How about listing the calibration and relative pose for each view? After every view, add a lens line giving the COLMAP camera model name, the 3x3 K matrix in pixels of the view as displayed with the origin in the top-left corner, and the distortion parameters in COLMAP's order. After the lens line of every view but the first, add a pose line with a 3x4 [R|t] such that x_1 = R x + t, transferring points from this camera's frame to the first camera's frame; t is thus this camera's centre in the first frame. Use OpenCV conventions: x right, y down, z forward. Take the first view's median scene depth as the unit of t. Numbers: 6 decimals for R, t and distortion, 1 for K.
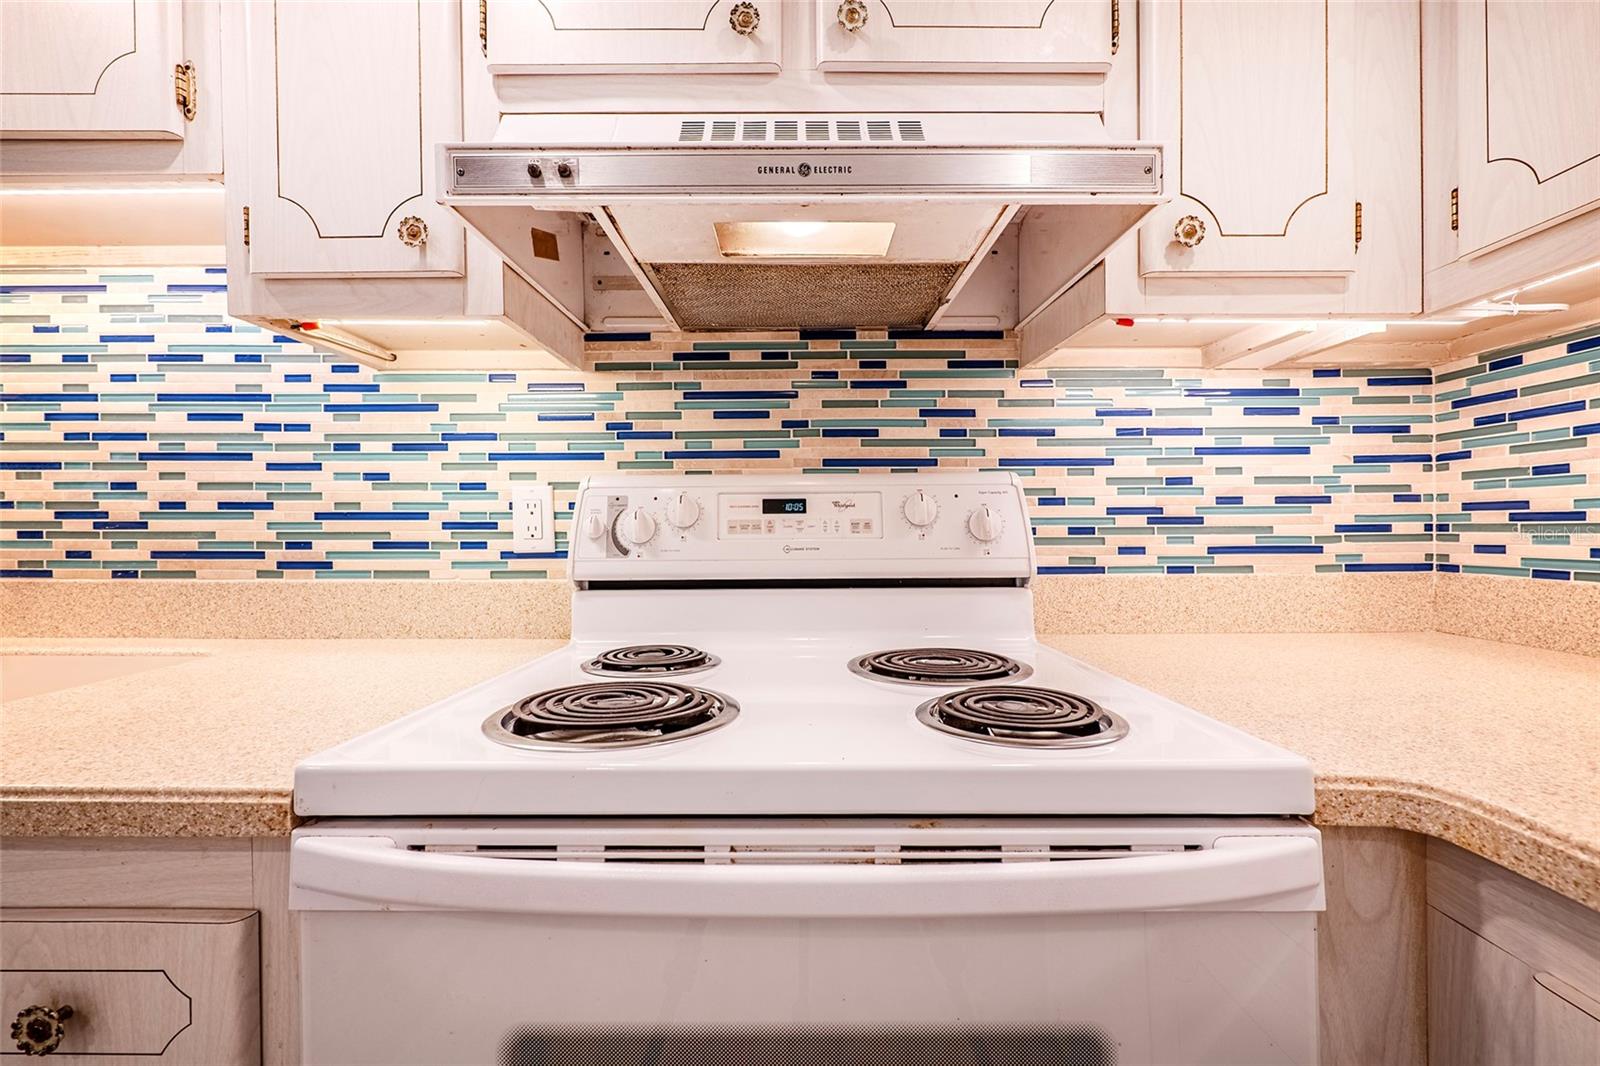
lens RADIAL K [[615.7, 0, 802.2], [0, 615.7, 522.9], [0, 0, 1]] dist [0.008563, -0.004674]
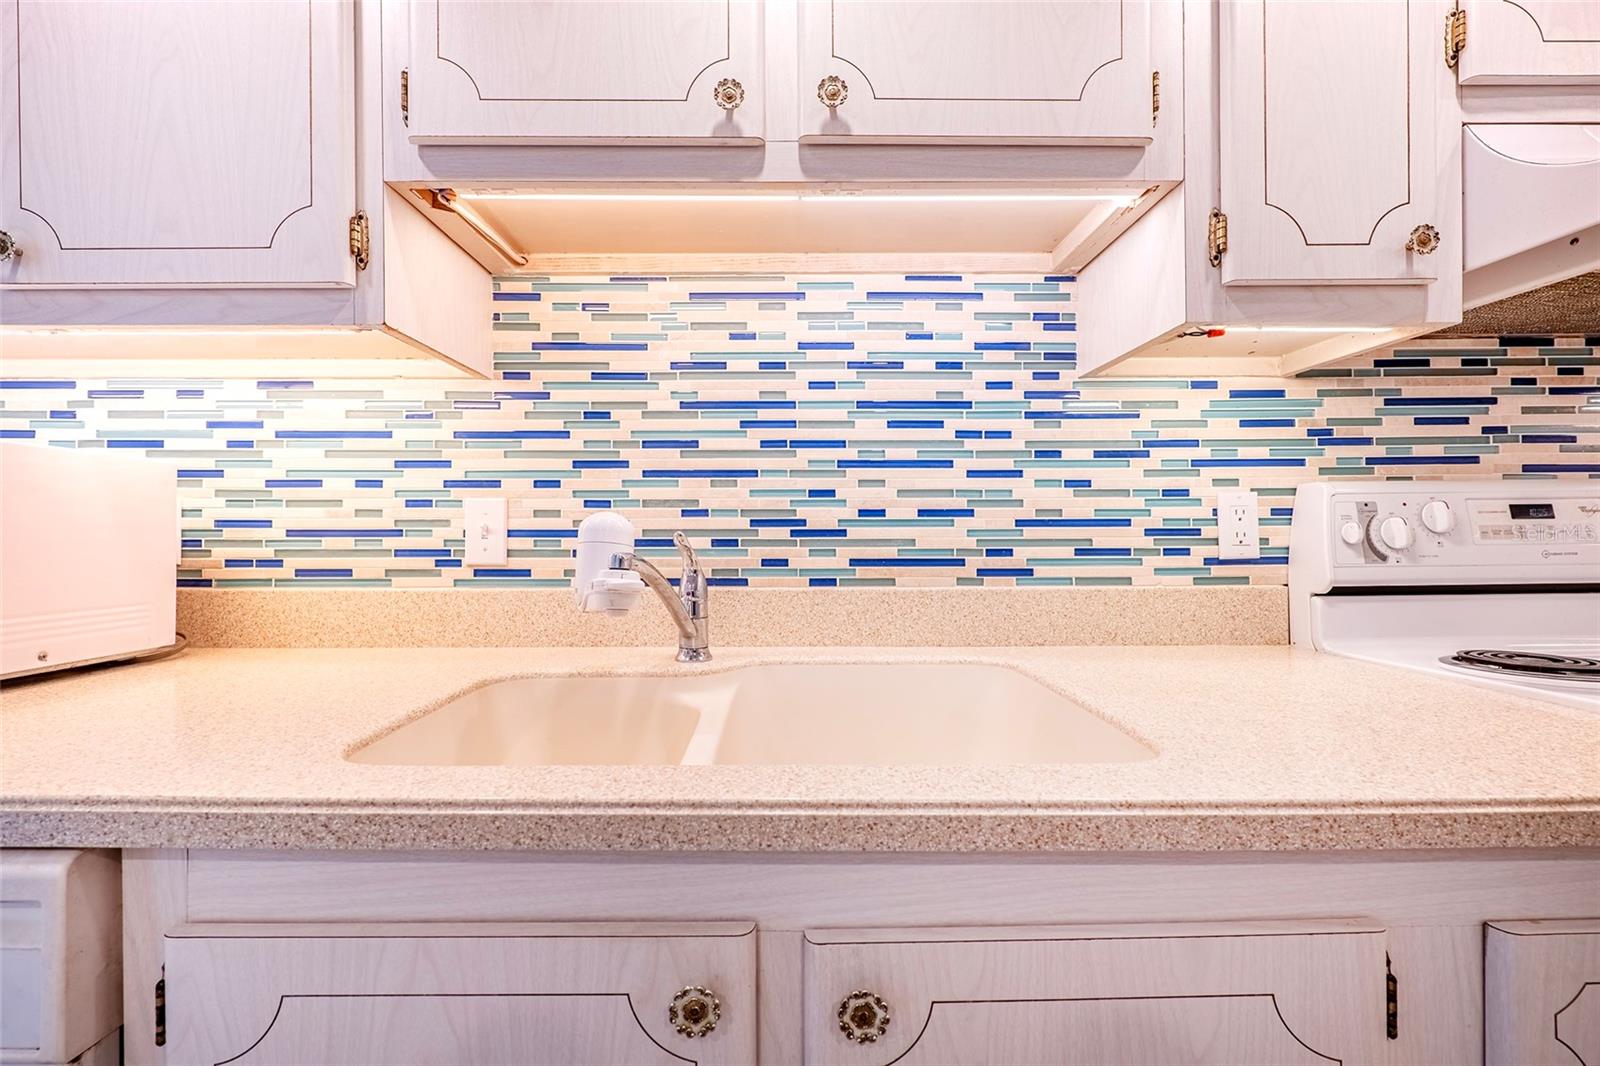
lens RADIAL K [[618.1, 0, 795.7], [0, 618.1, 527.3], [0, 0, 1]] dist [-0.000749, -0.000606]
pose [[0.999954, -0.002959, 0.009082, -1.154176], [0.003079, 0.999907, -0.013322, 0.007996], [-0.009042, 0.013349, 0.999870, 0.005726]]
